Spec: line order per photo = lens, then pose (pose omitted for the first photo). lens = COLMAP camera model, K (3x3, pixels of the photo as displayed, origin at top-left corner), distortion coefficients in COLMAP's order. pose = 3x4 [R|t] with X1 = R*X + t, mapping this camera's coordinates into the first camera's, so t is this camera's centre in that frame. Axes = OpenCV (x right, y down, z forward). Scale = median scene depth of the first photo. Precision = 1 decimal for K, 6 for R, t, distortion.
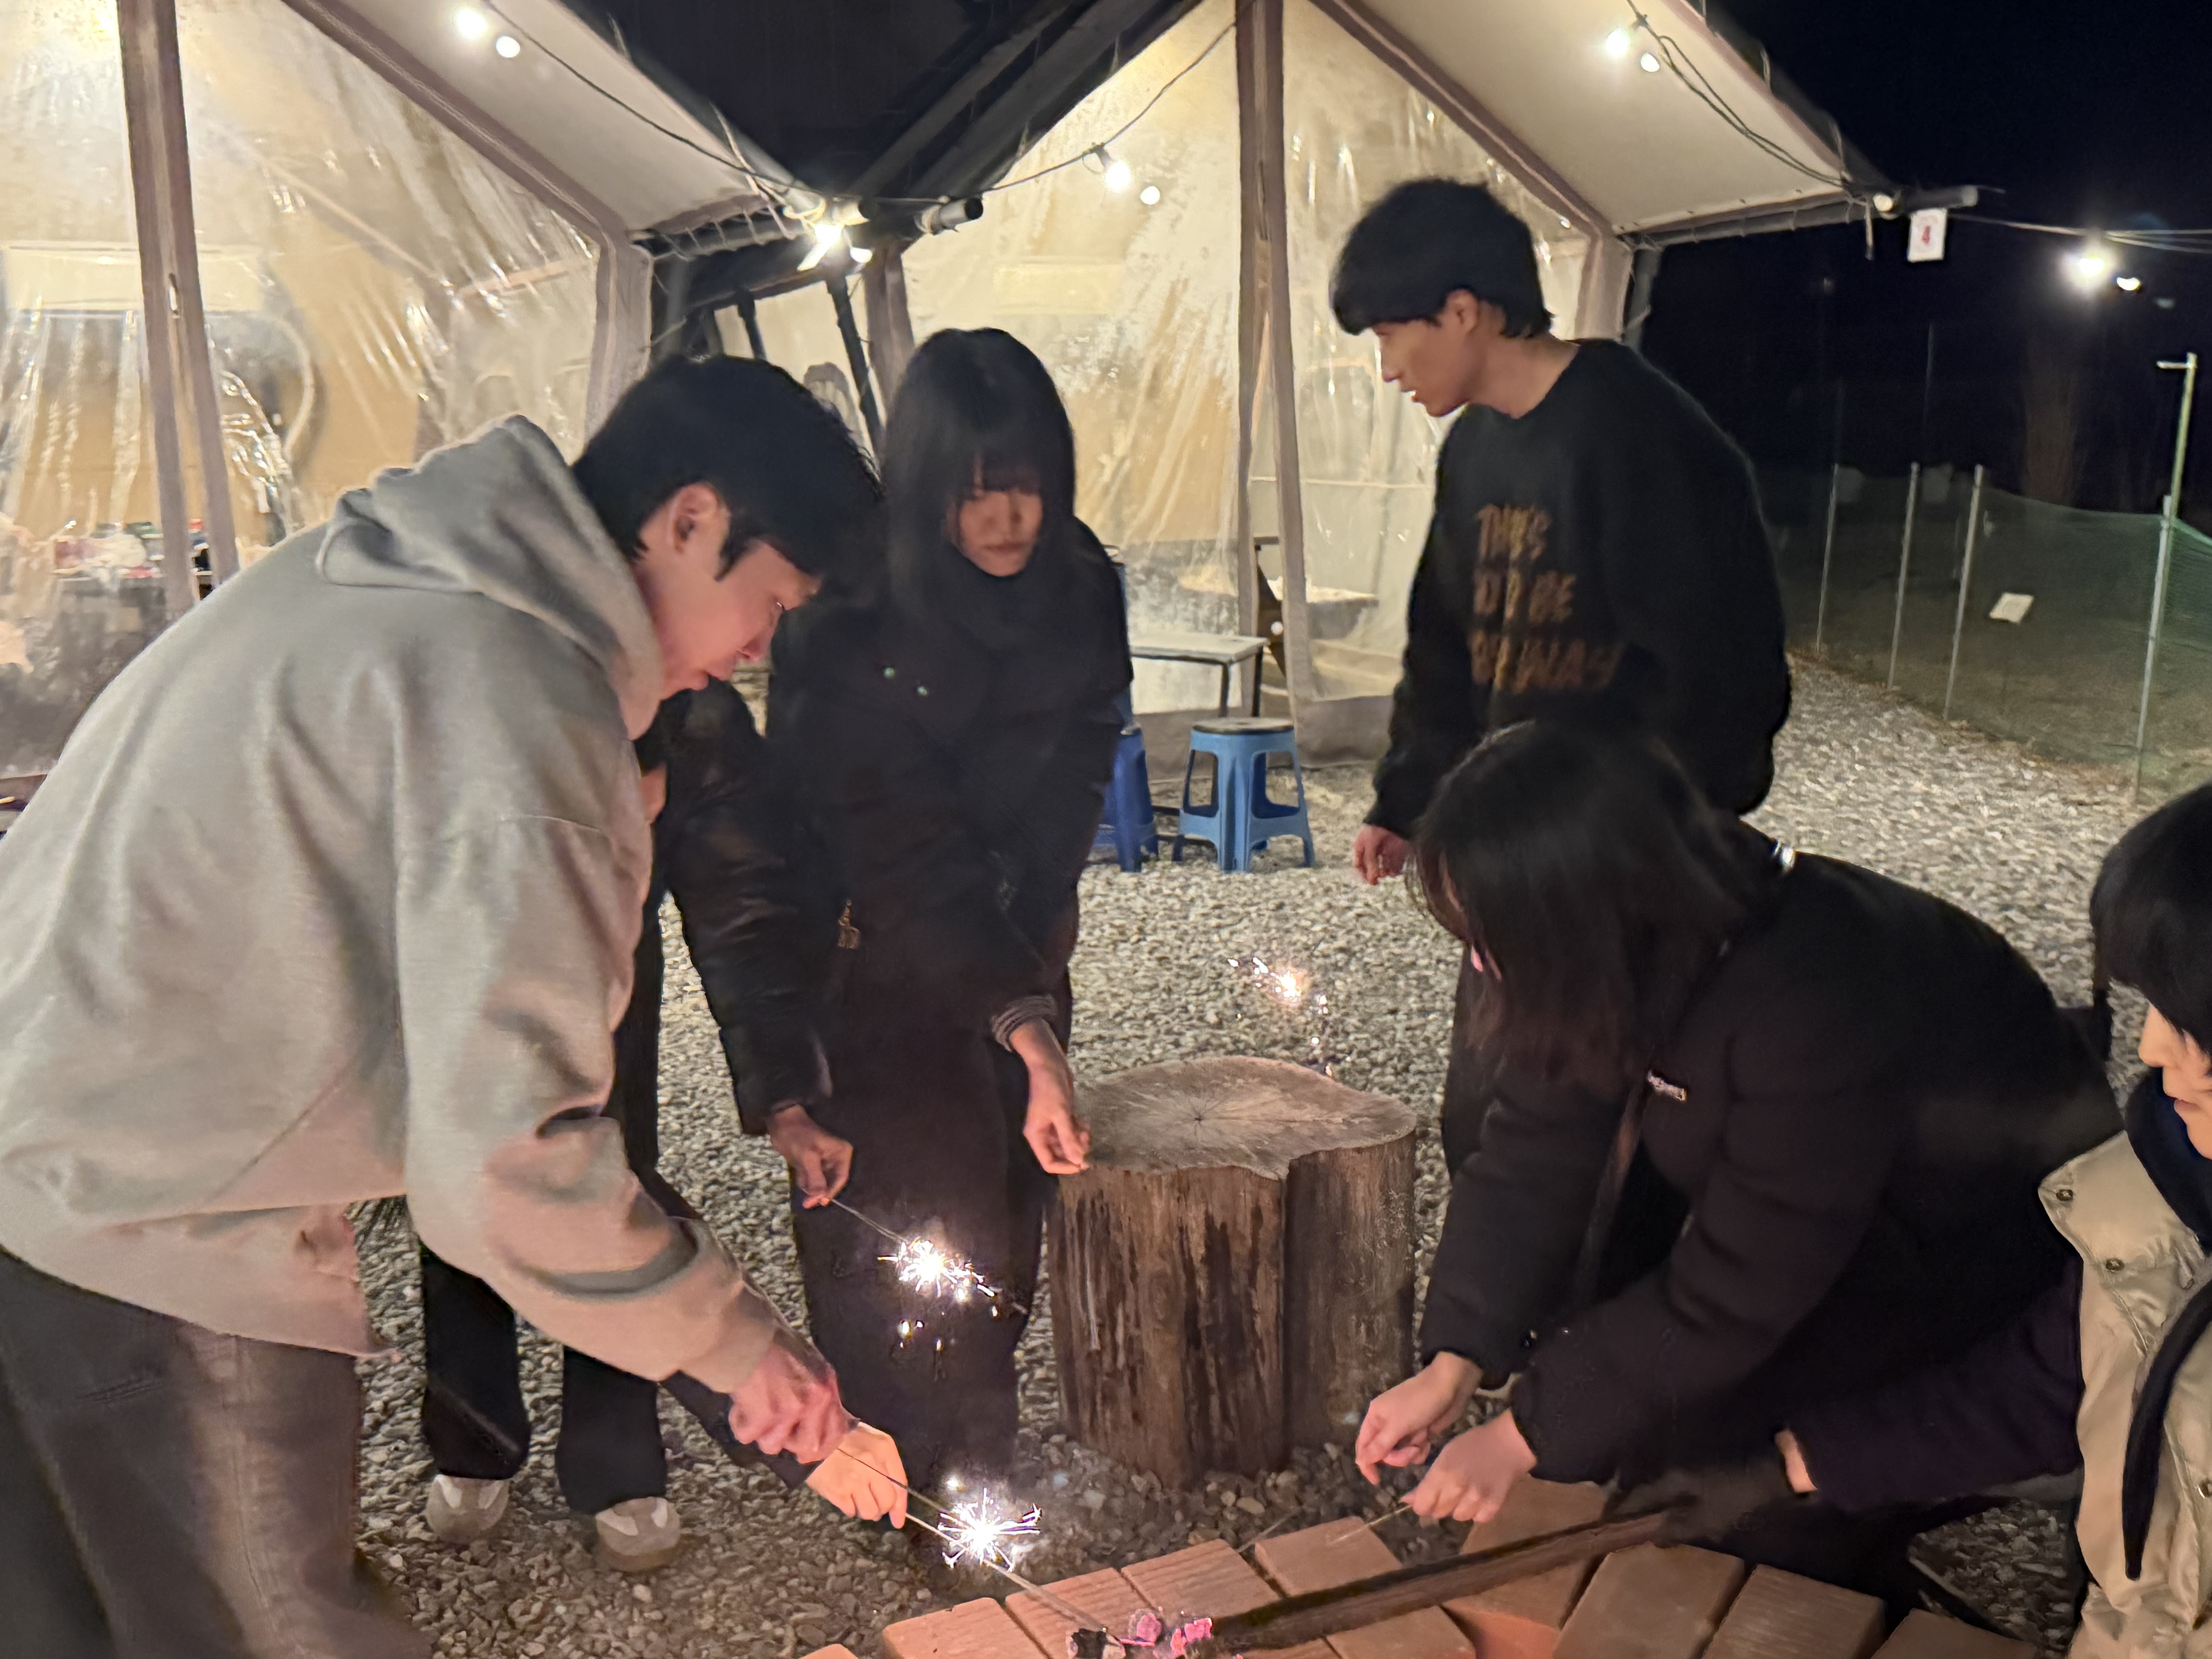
lens RADIAL K [[2321.7, 0, 1106.0], [0, 2321.7, 829.5], [0, 0, 1]] dist [0.117828, -0.003809]
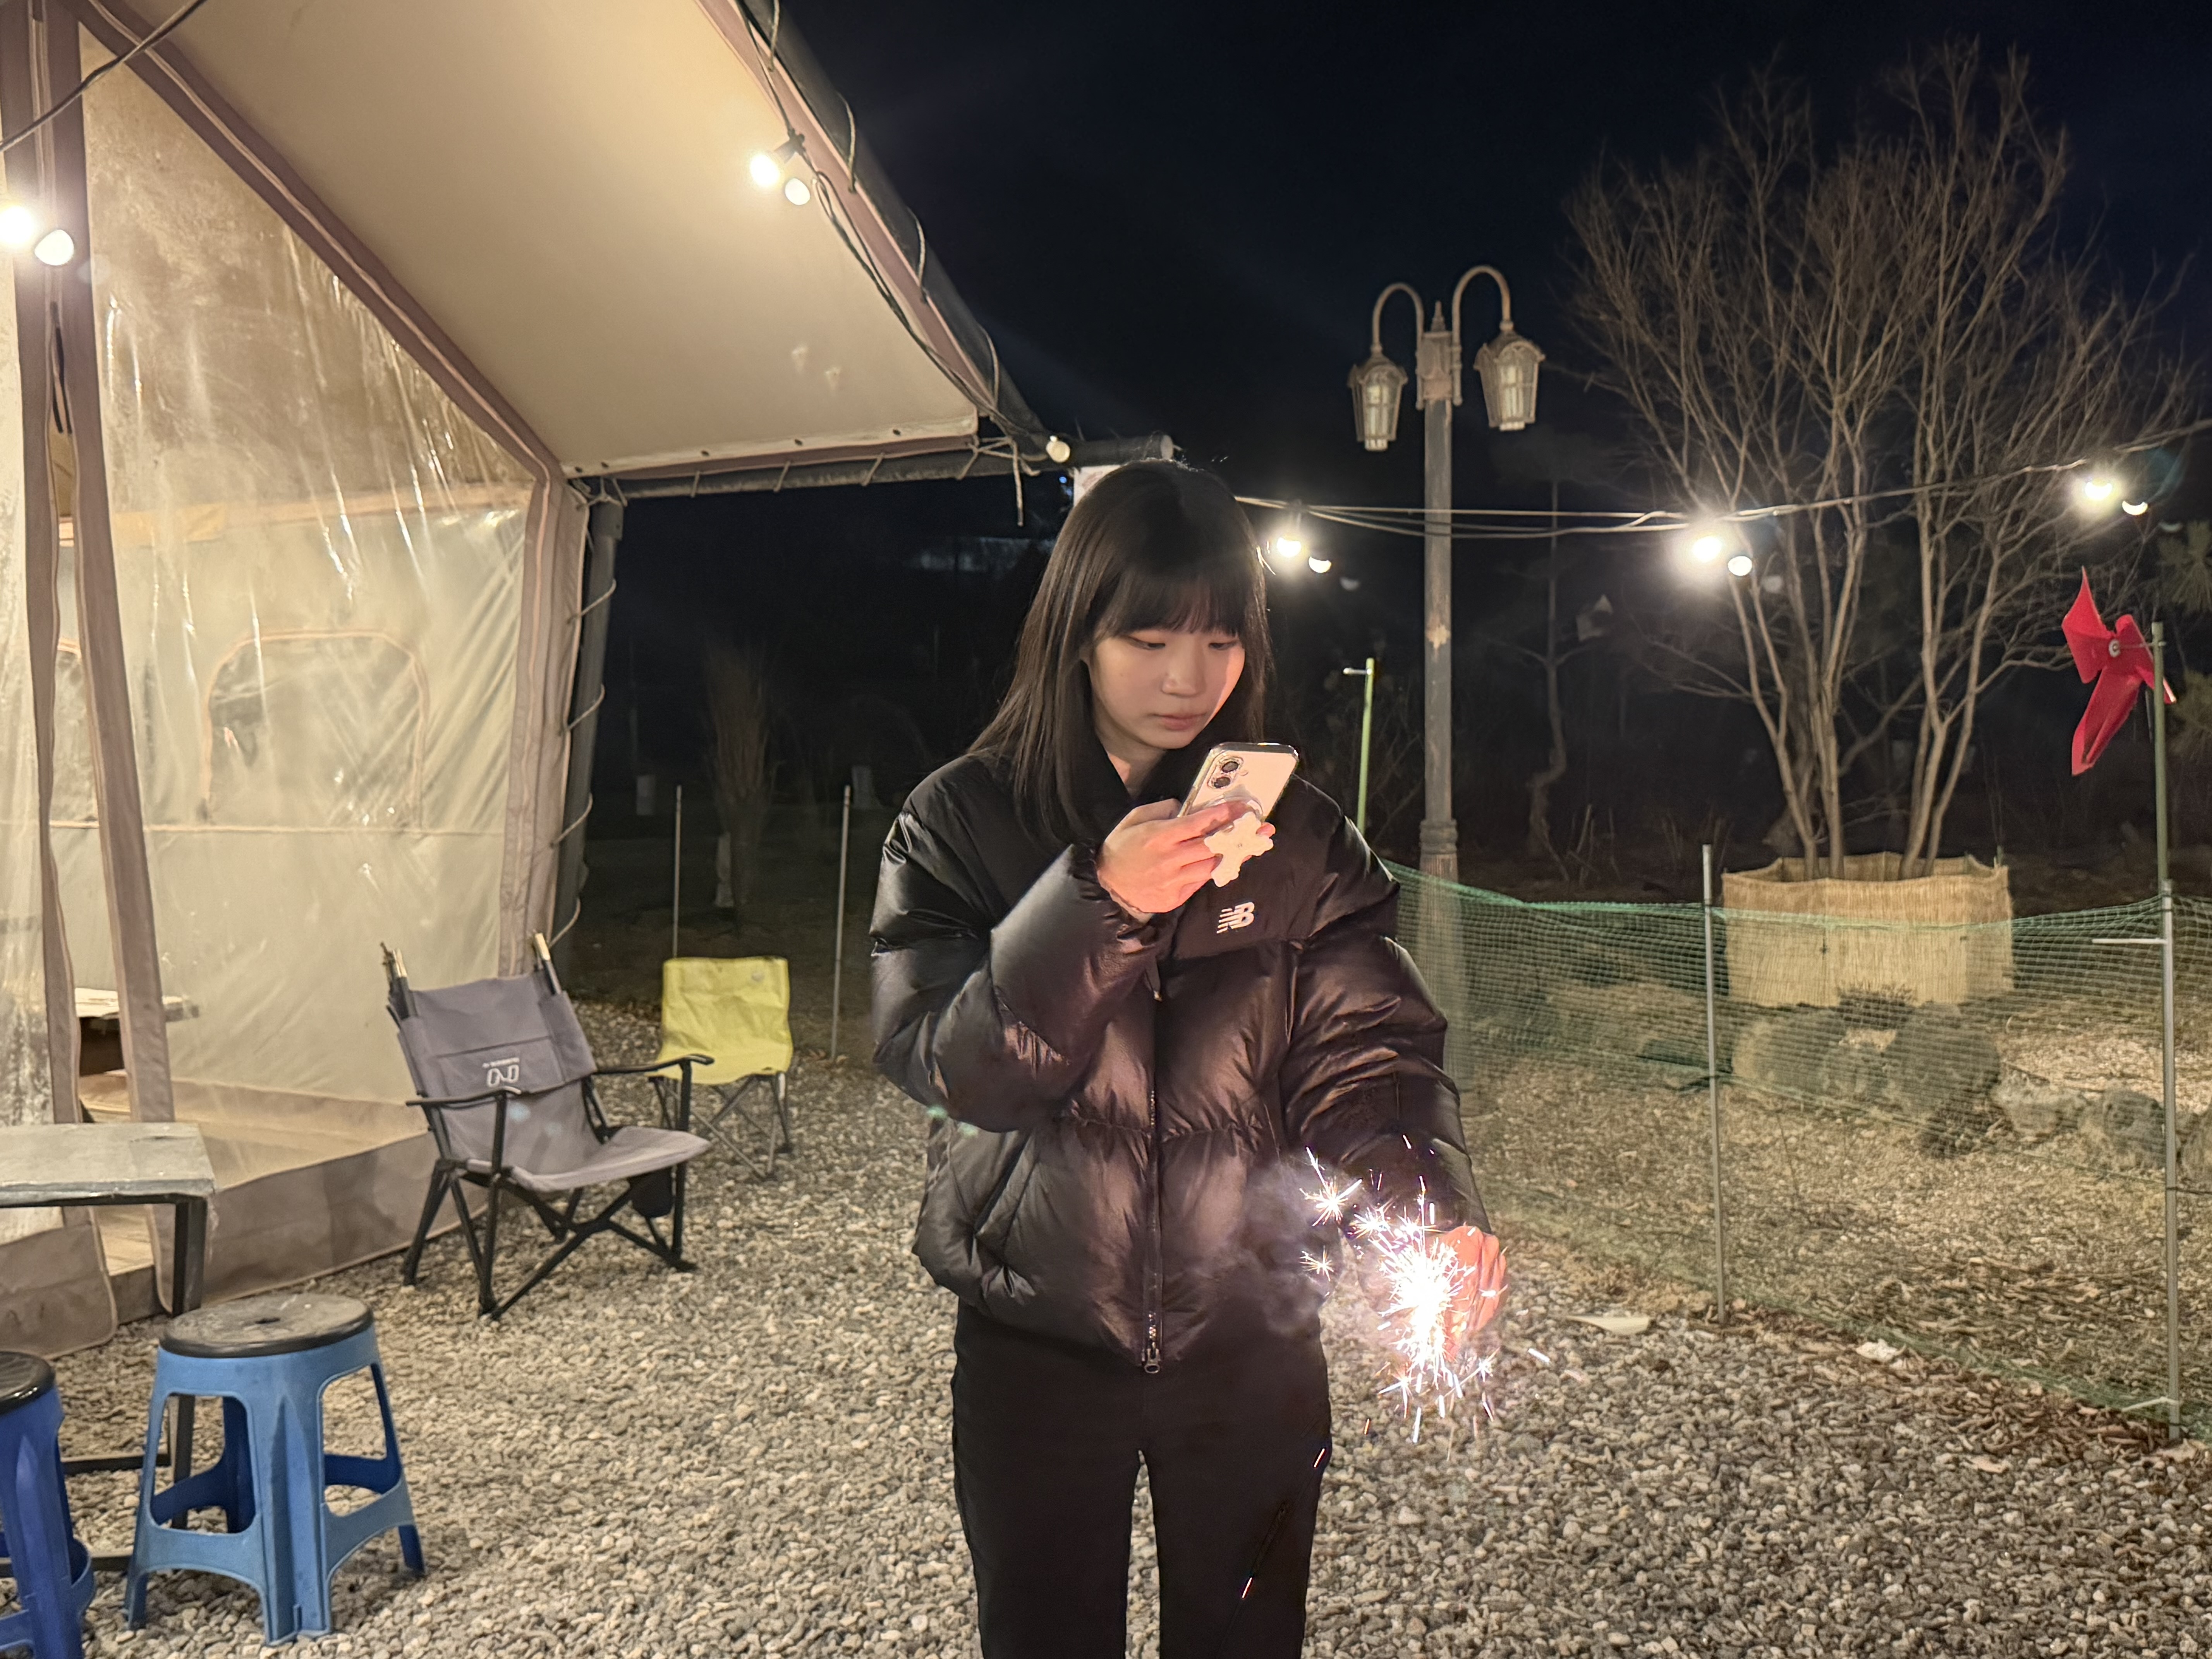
lens RADIAL K [[2207.6, 0, 1106.0], [0, 2207.6, 829.5], [0, 0, 1]] dist [0.080481, -0.147724]
pose [[0.770165, -0.027678, 0.637243, -0.096159], [0.108114, 0.990267, -0.087654, -0.079281], [-0.628615, 0.136403, 0.765662, 0.440884]]
